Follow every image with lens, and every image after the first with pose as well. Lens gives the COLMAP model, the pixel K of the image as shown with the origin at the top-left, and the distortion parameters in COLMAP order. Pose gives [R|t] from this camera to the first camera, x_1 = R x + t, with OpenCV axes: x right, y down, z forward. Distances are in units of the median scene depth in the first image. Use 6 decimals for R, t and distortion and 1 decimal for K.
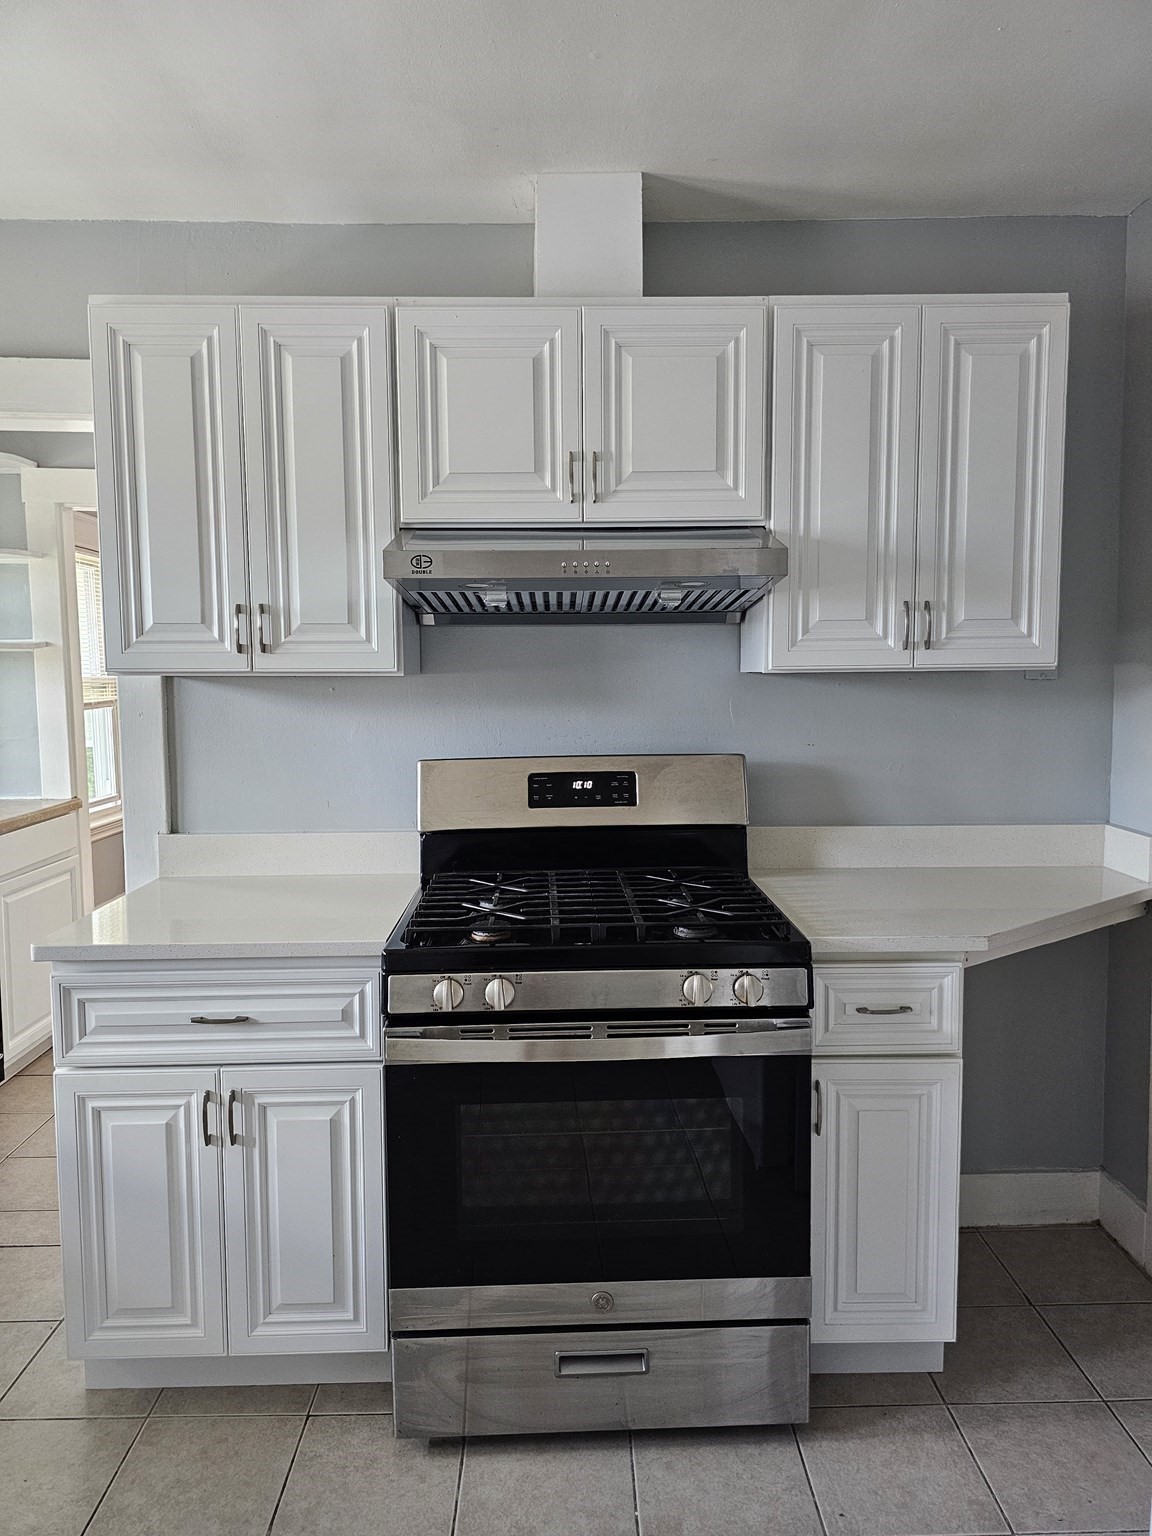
lens RADIAL K [[1034.8, 0, 577.9], [0, 1034.8, 755.2], [0, 0, 1]] dist [0.083923, -0.082729]
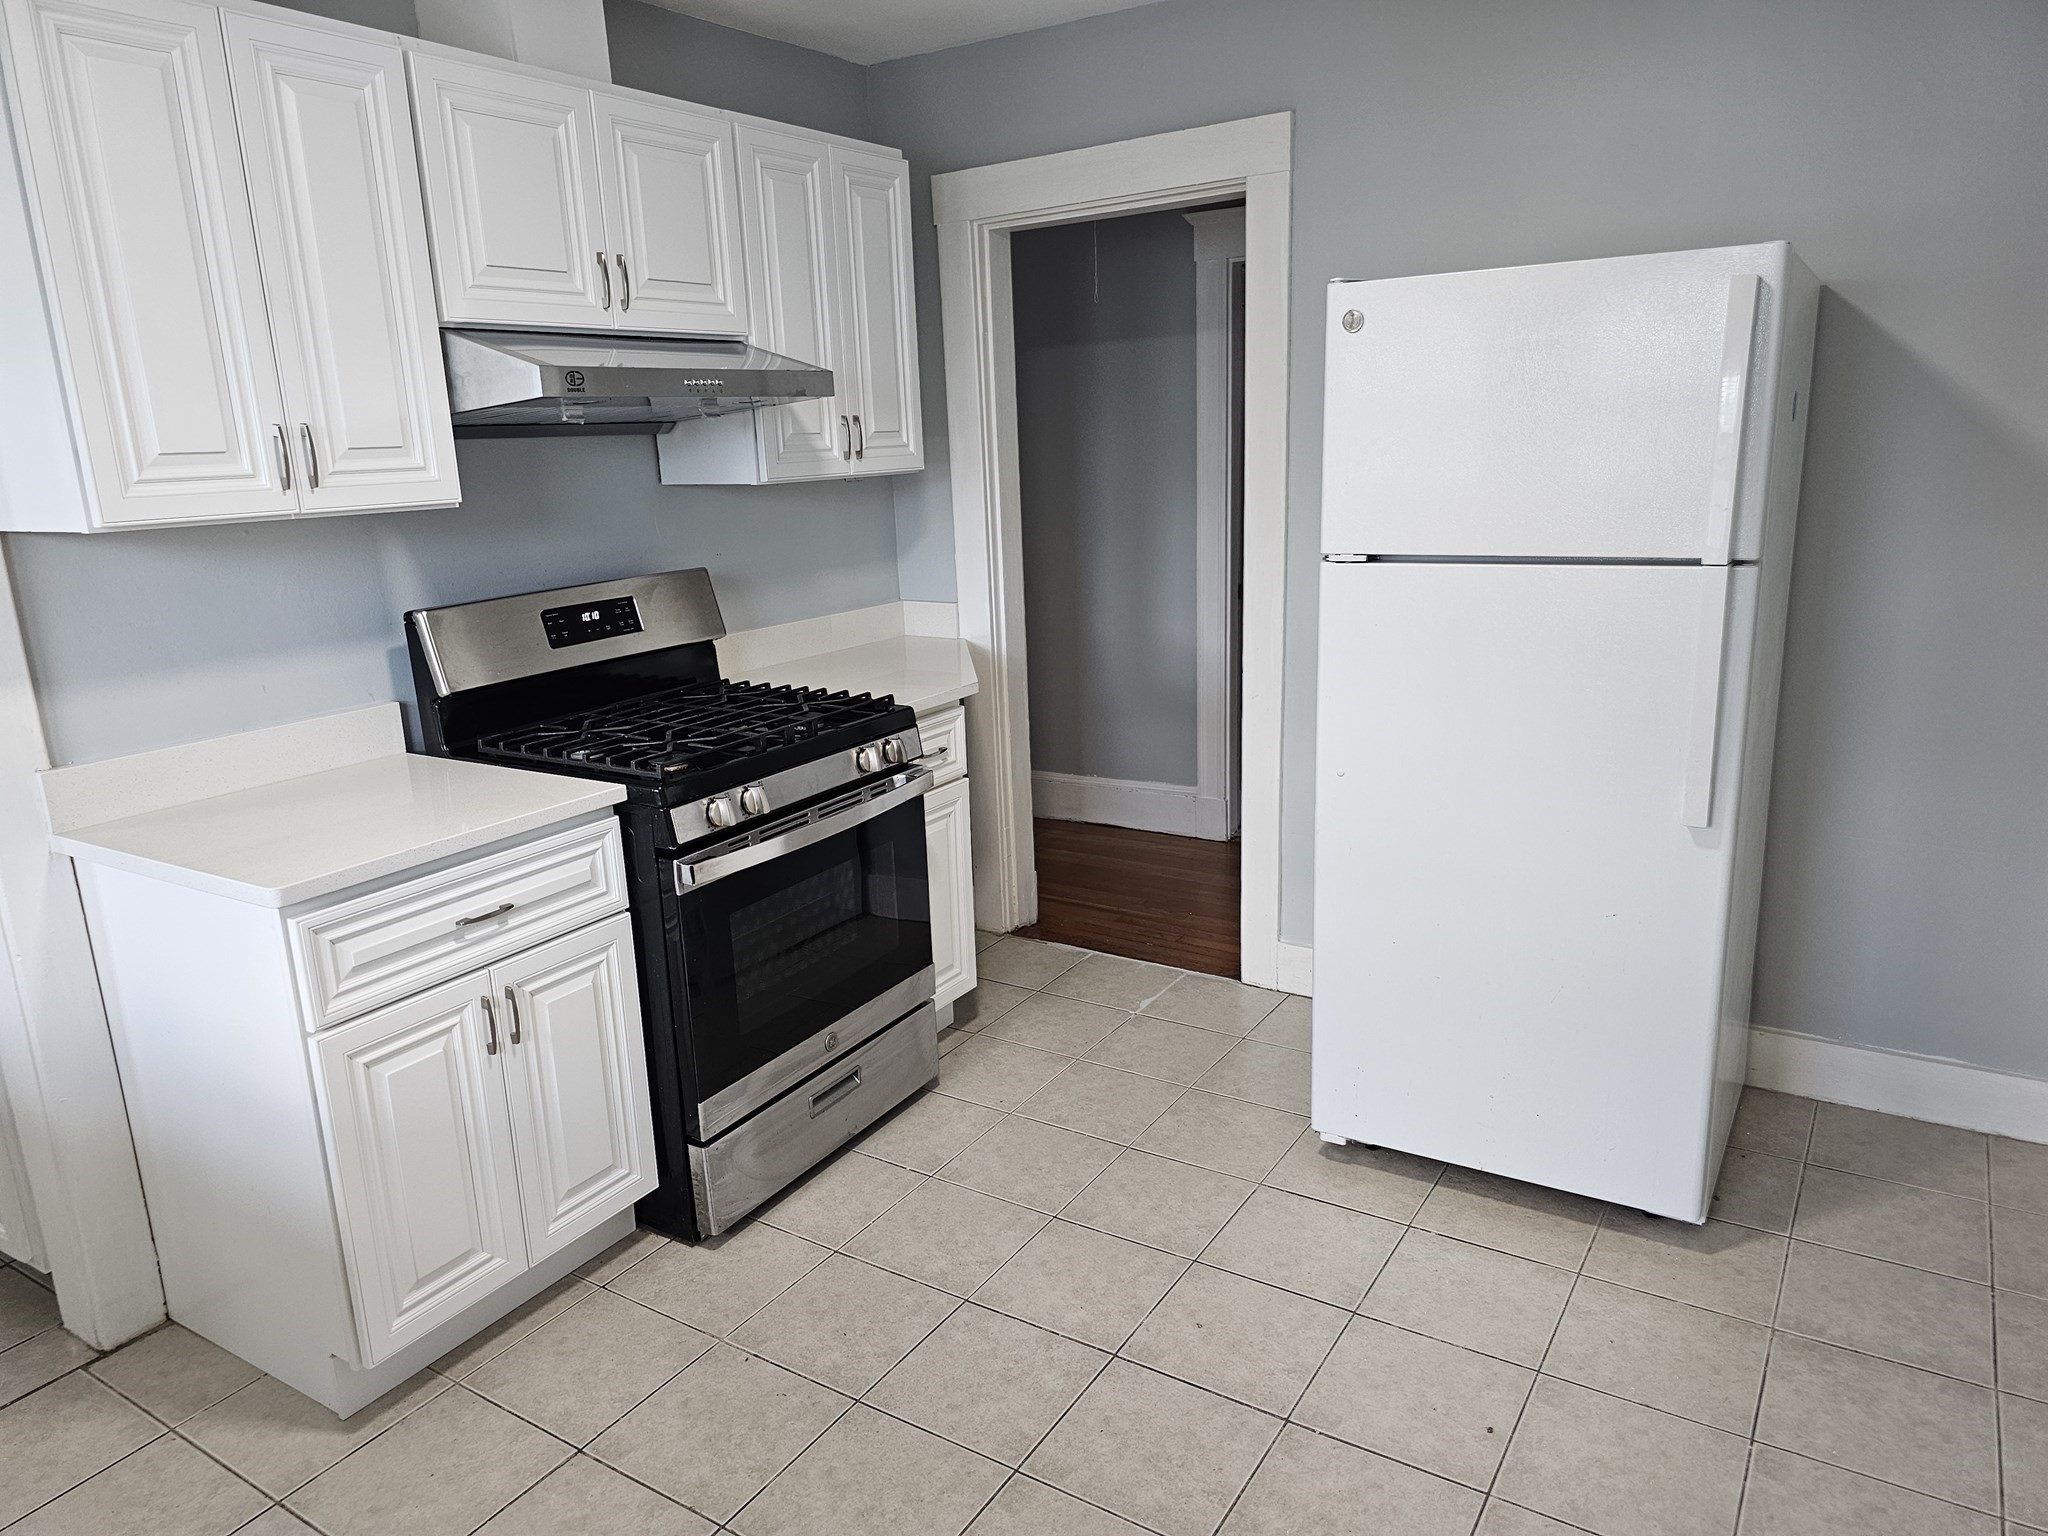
lens RADIAL K [[1379.8, 0, 1024.0], [0, 1379.8, 768.0], [0, 0, 1]] dist [0.083923, -0.082729]
pose [[0.549986, -0.213448, 0.807437, -0.901313], [0.100758, 0.976686, 0.189558, -0.039497], [-0.829074, -0.022899, 0.558670, -0.023149]]
